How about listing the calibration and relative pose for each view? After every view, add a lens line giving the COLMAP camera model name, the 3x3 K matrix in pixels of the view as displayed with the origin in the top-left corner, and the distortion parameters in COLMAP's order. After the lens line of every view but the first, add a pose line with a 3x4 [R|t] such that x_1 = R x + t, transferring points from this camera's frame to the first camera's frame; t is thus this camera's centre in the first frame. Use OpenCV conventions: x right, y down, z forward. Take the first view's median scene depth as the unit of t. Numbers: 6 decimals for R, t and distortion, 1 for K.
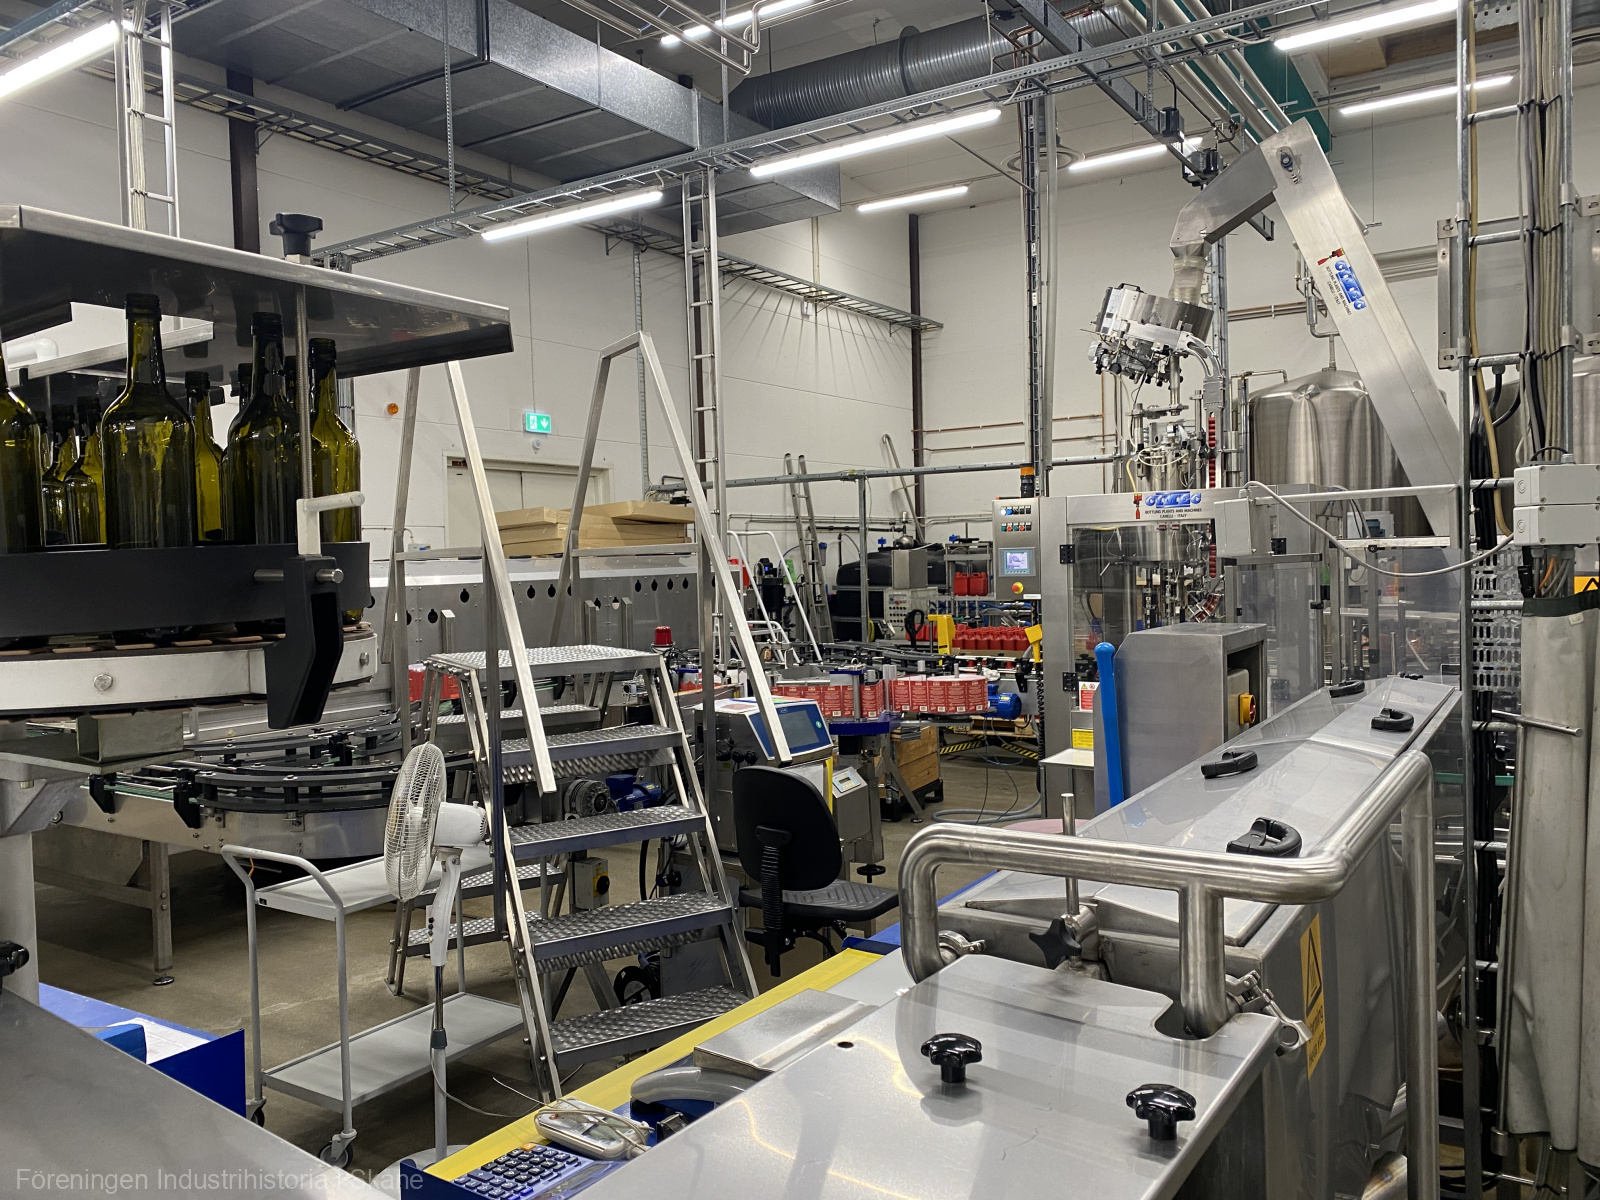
lens RADIAL K [[1222.0, 0, 800.5], [0, 1222.0, 596.5], [0, 0, 1]] dist [0.028073, -0.025067]
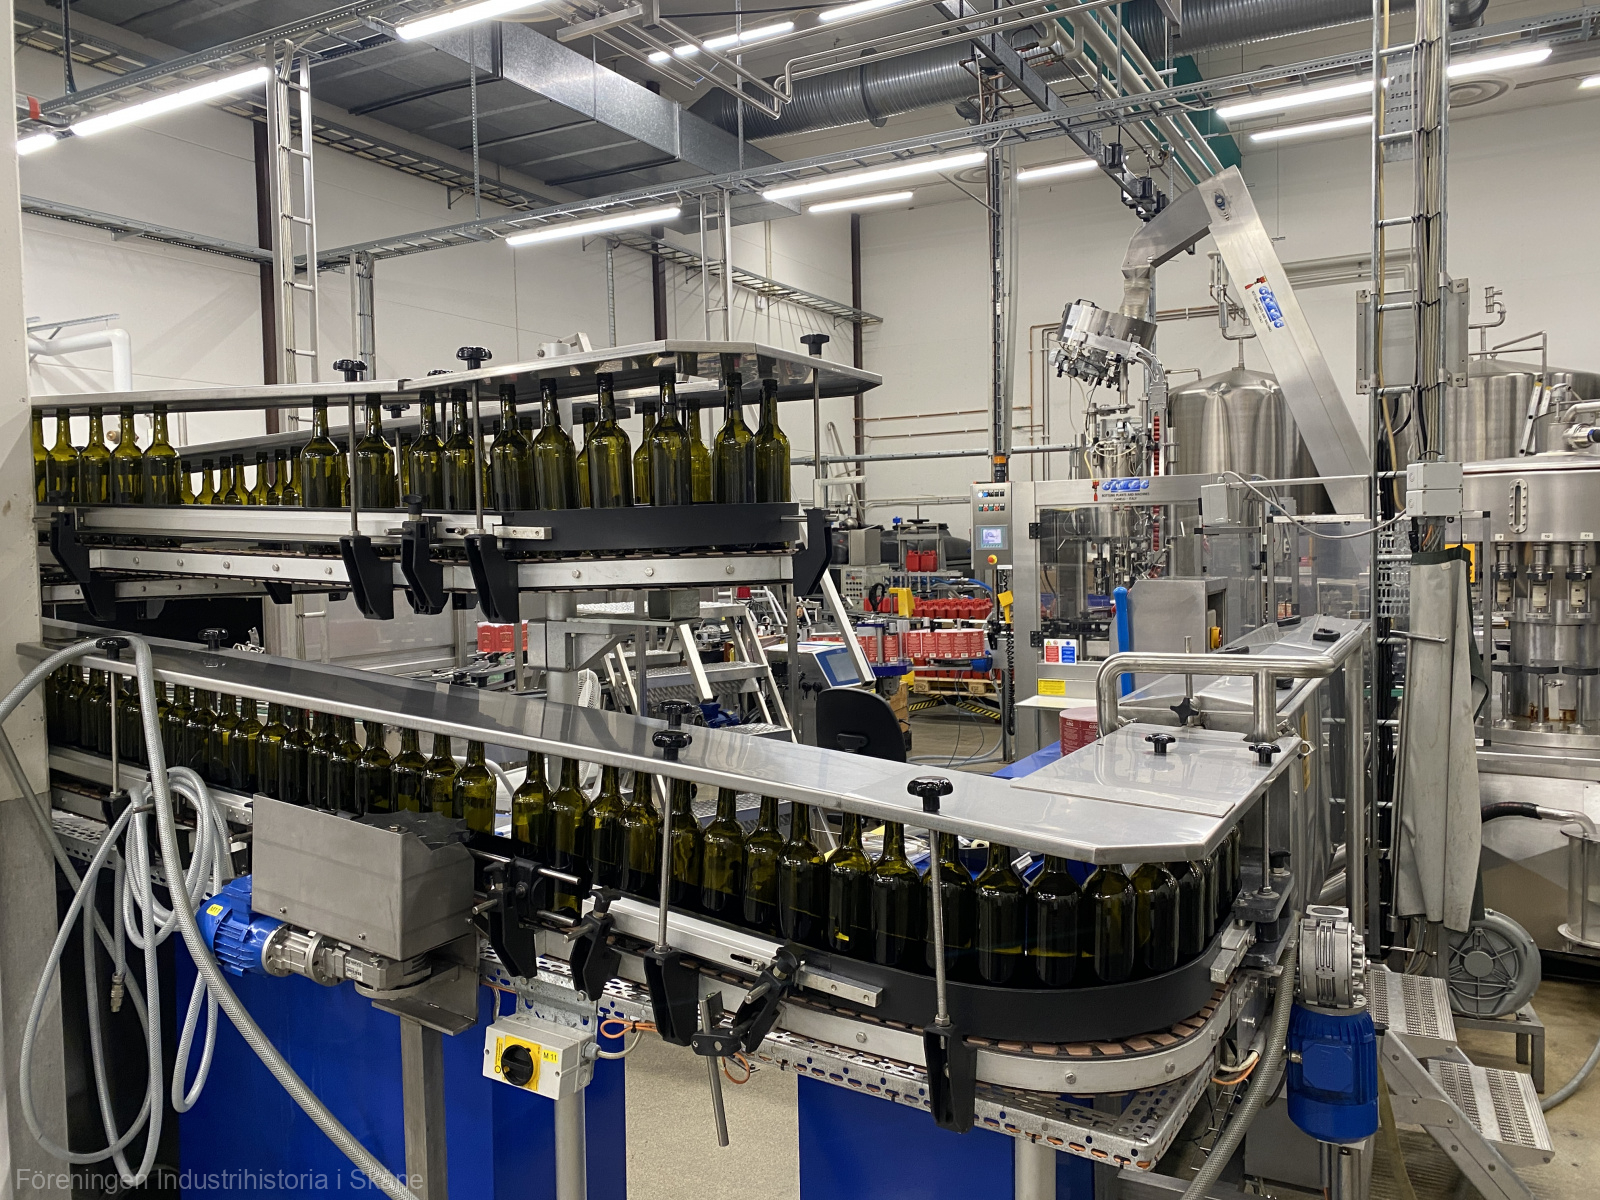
lens RADIAL K [[1222.0, 0, 801.0], [0, 1222.0, 597.8], [0, 0, 1]] dist [0.028073, -0.025067]
pose [[0.997087, 0.002089, 0.076238, -0.092654], [-0.003178, 0.999895, 0.014165, 0.013432], [-0.076201, -0.014366, 0.996989, -0.150347]]
